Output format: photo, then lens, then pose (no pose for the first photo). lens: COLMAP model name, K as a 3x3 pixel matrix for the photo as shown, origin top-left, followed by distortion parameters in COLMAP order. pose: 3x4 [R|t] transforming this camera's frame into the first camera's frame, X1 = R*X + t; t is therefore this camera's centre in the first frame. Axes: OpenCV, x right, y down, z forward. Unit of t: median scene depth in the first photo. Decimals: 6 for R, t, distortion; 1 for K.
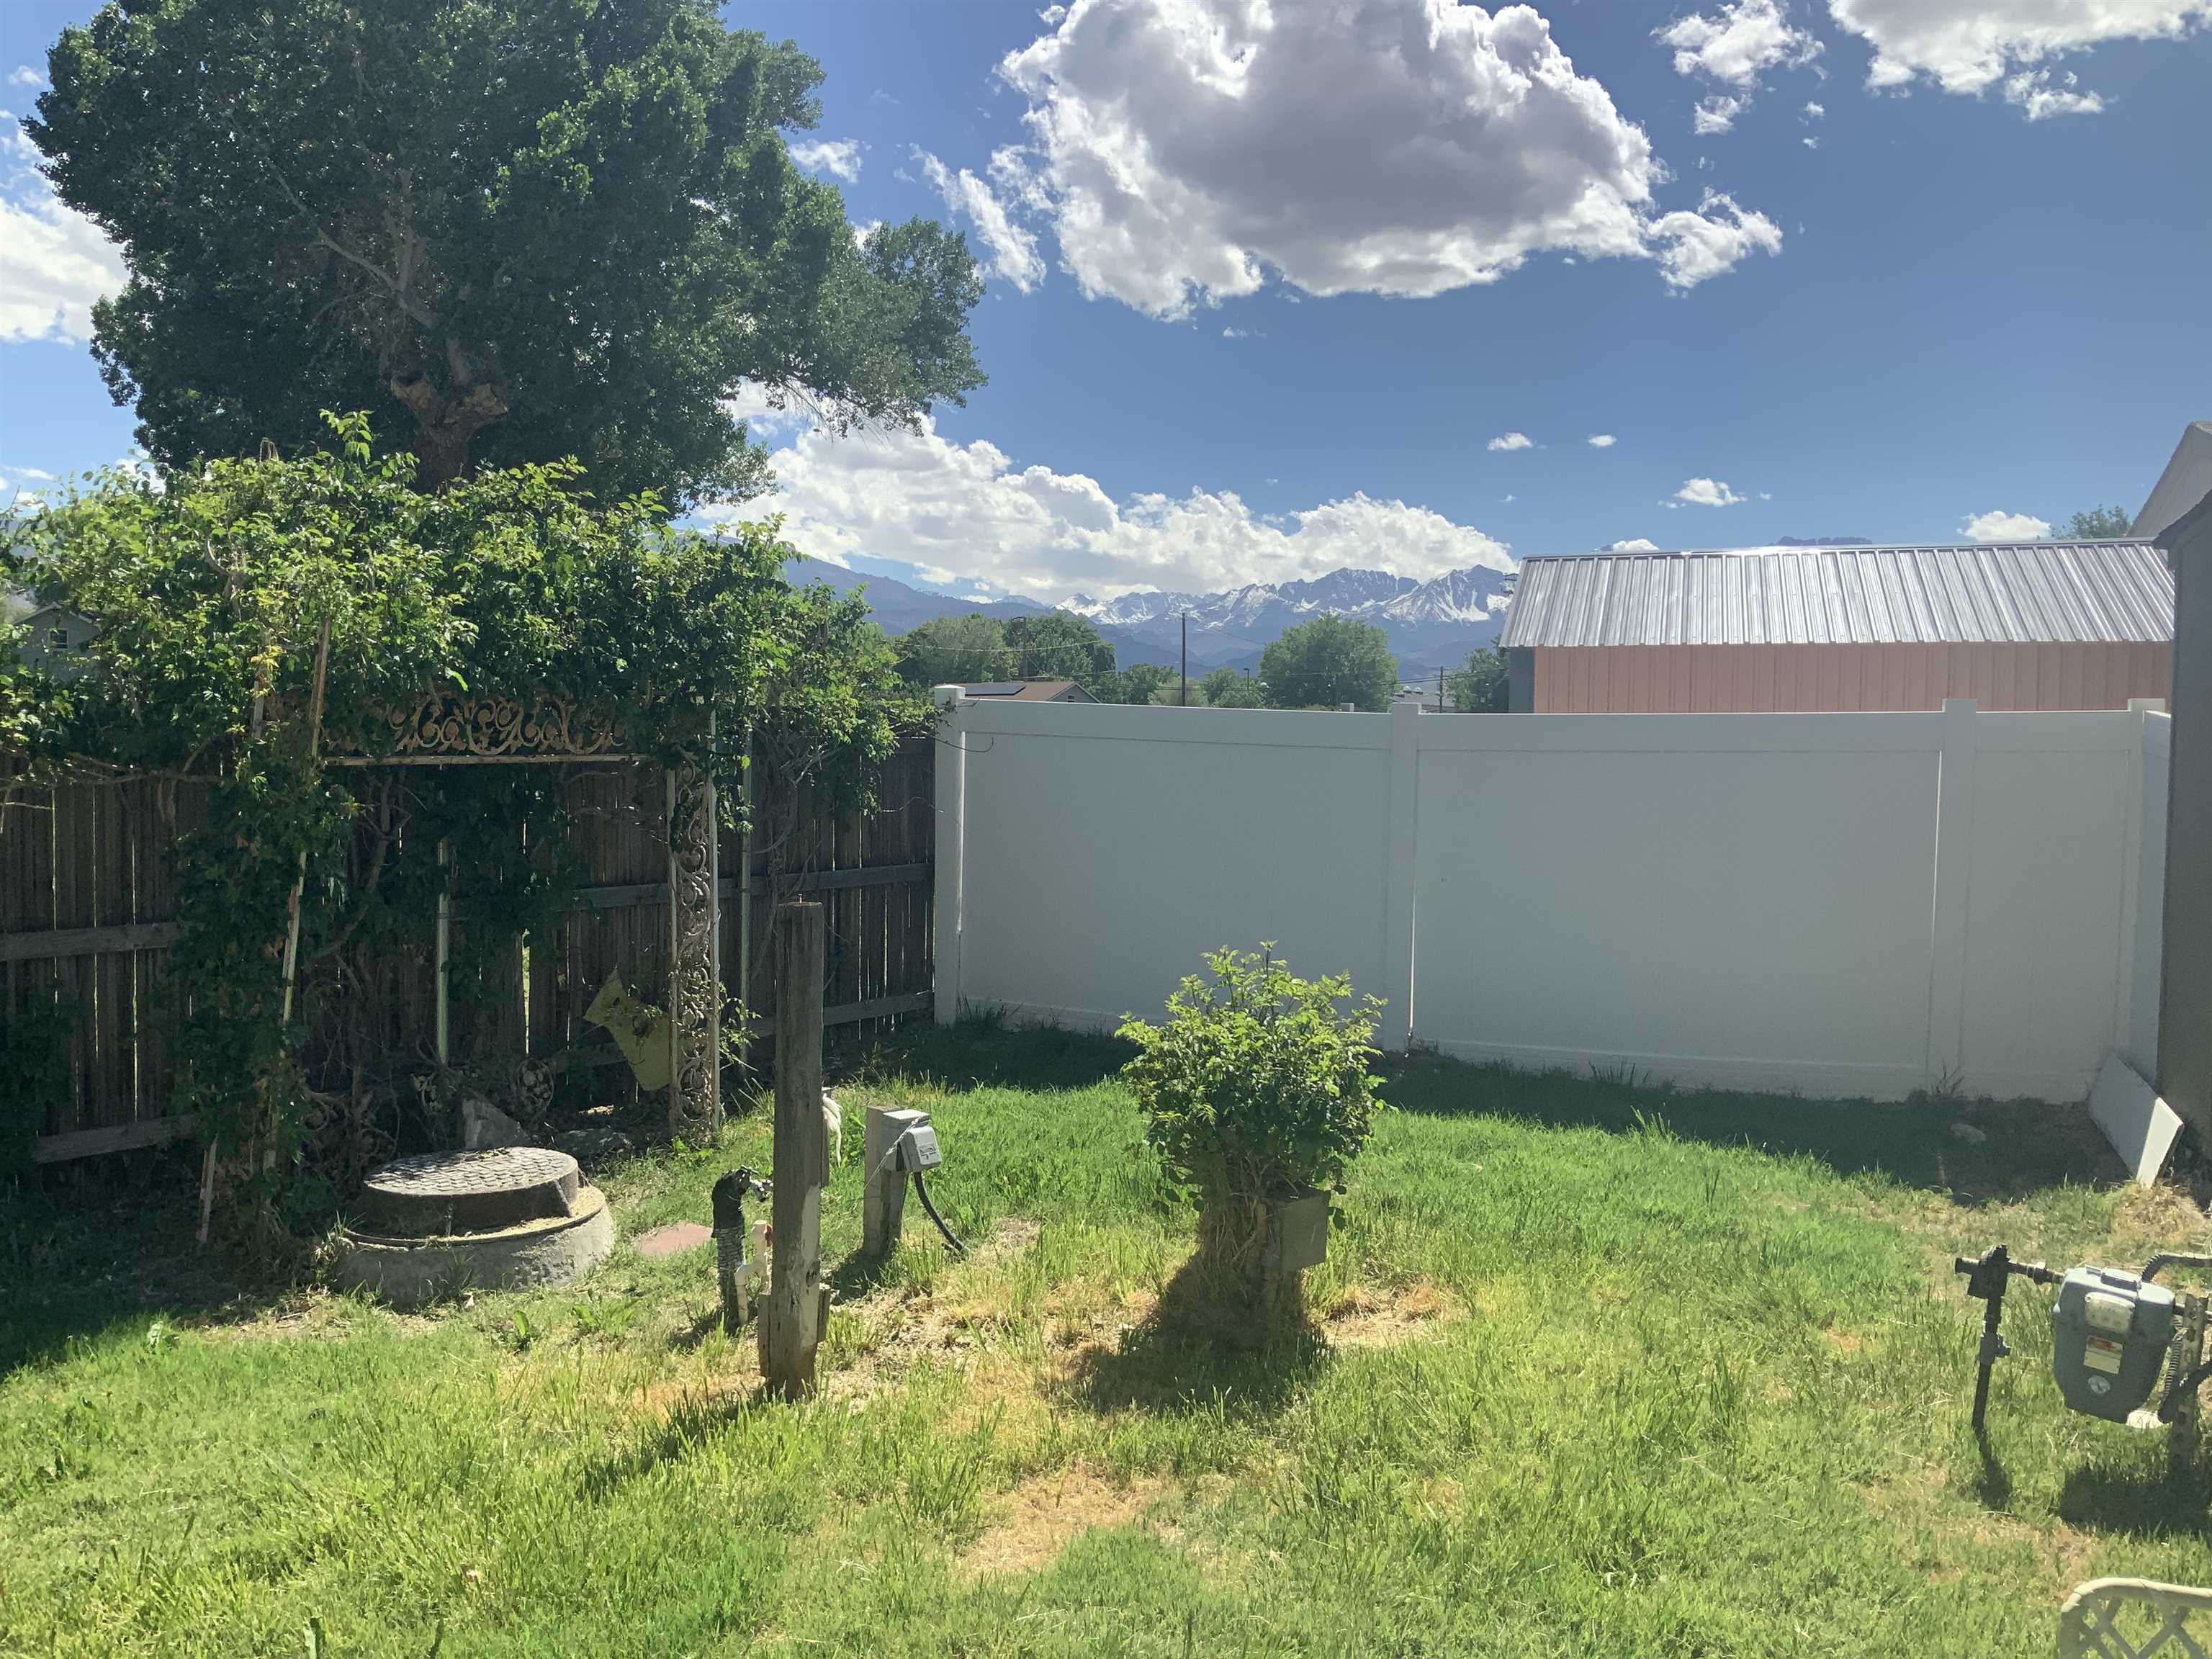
lens RADIAL K [[1828.9, 0, 1106.0], [0, 1828.9, 829.5], [0, 0, 1]] dist [-0.005550, -0.013458]
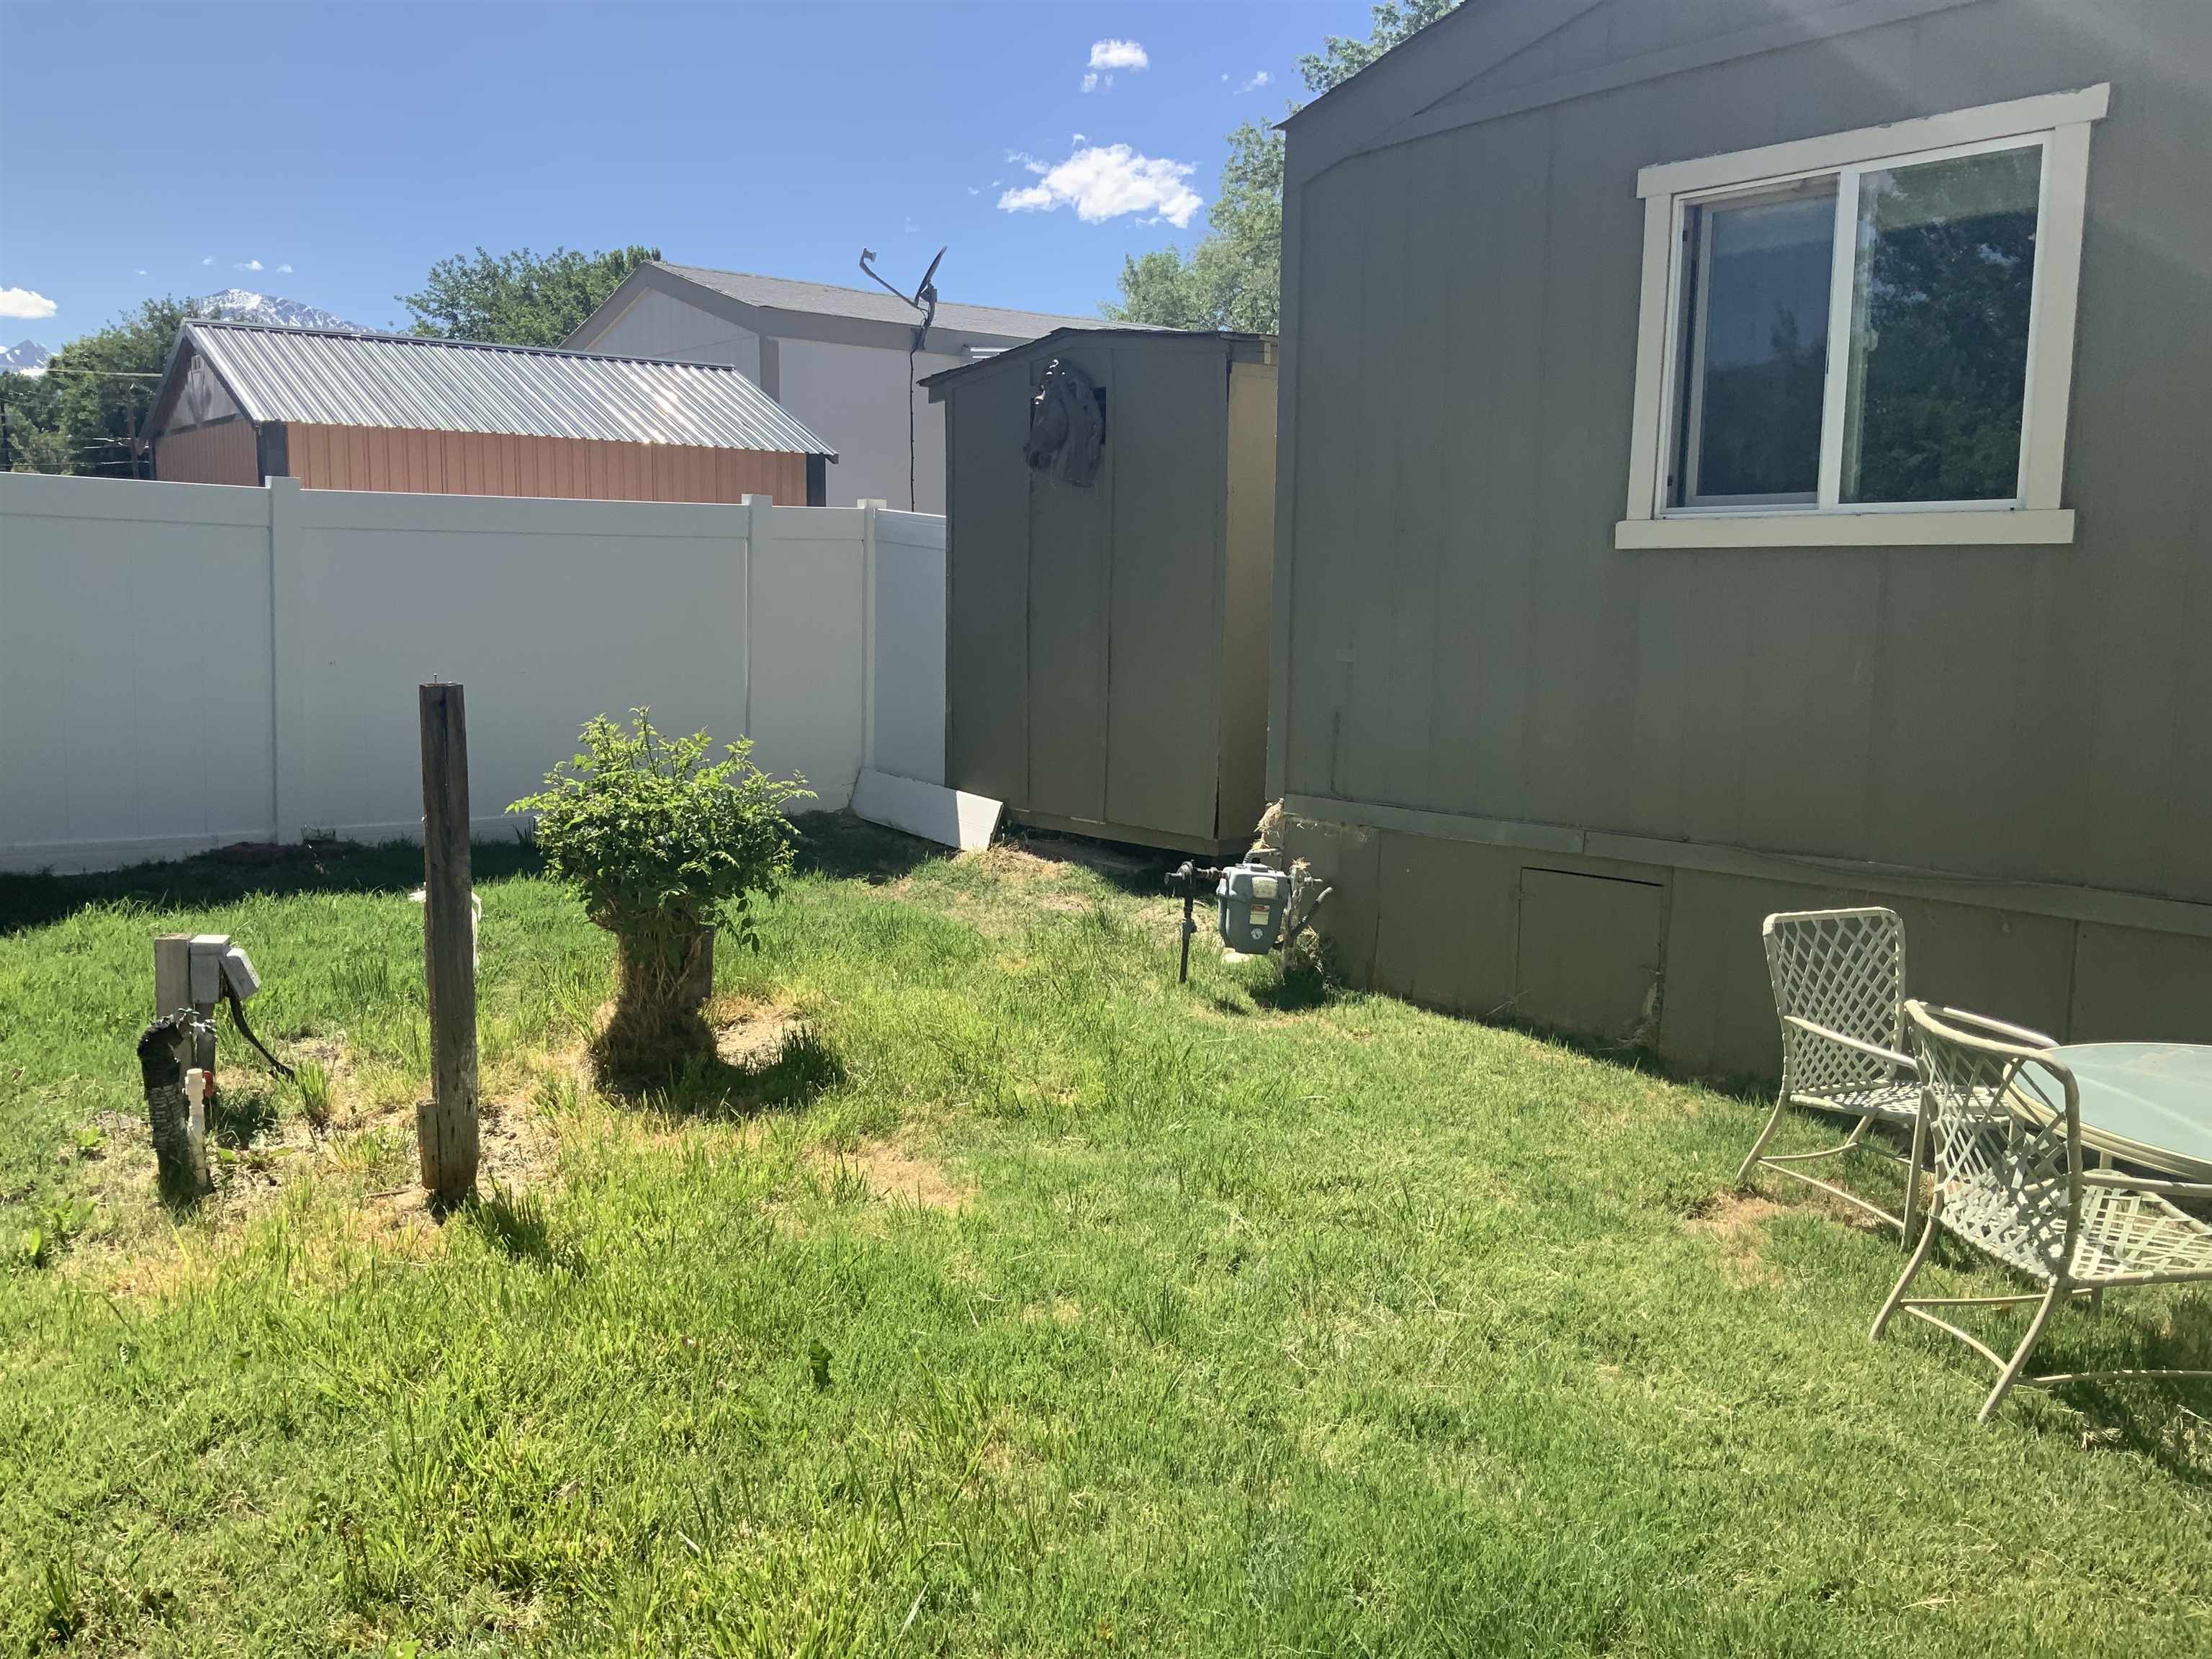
lens RADIAL K [[1828.9, 0, 1106.0], [0, 1828.9, 829.5], [0, 0, 1]] dist [-0.005550, -0.013458]
pose [[0.526670, -0.112822, 0.842549, -0.708275], [0.021622, 0.992611, 0.119400, 0.010962], [-0.849795, -0.044667, 0.525218, 0.204733]]
